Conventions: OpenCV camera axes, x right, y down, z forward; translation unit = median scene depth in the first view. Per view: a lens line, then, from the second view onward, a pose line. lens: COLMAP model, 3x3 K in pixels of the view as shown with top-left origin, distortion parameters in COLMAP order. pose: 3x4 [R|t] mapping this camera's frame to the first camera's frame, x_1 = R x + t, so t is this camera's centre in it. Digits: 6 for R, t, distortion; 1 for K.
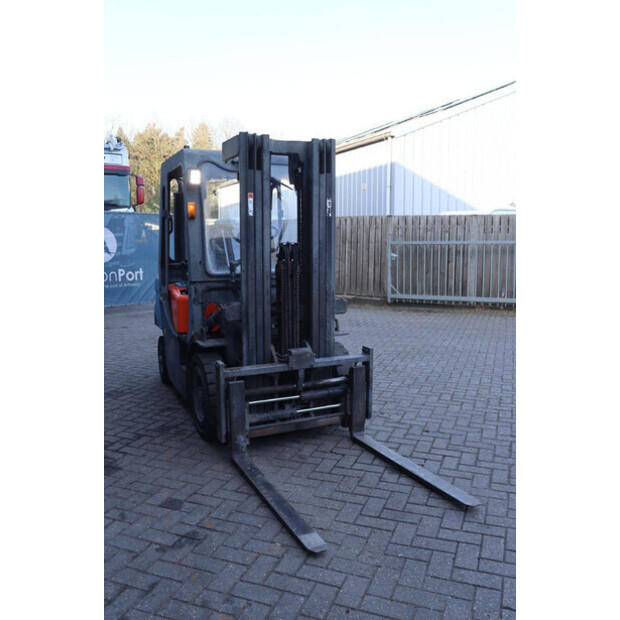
lens RADIAL K [[544.9, 0, 310.0], [0, 544.9, 310.0], [0, 0, 1]] dist [-0.095428, 0.003766]
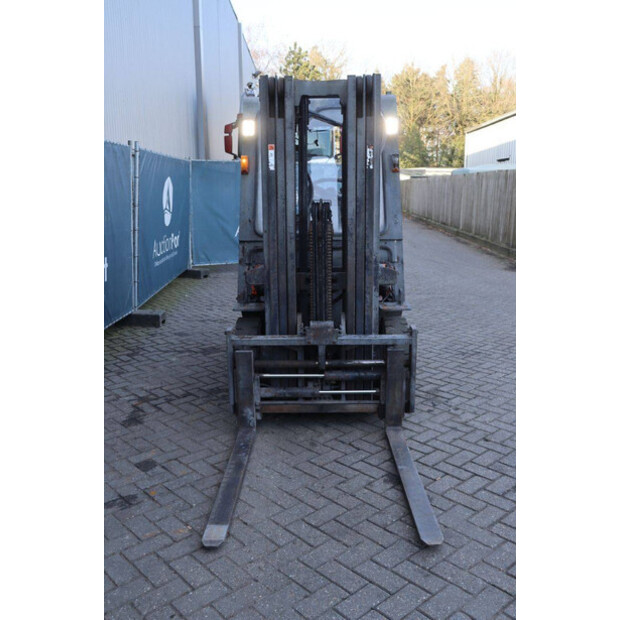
lens RADIAL K [[590.6, 0, 310.0], [0, 590.6, 310.0], [0, 0, 1]] dist [-0.074603, 0.003950]
pose [[0.895255, 0.082695, -0.437812, 0.376615], [-0.051209, 0.995211, 0.083265, -0.026203], [0.442601, -0.052124, 0.895203, 0.137572]]
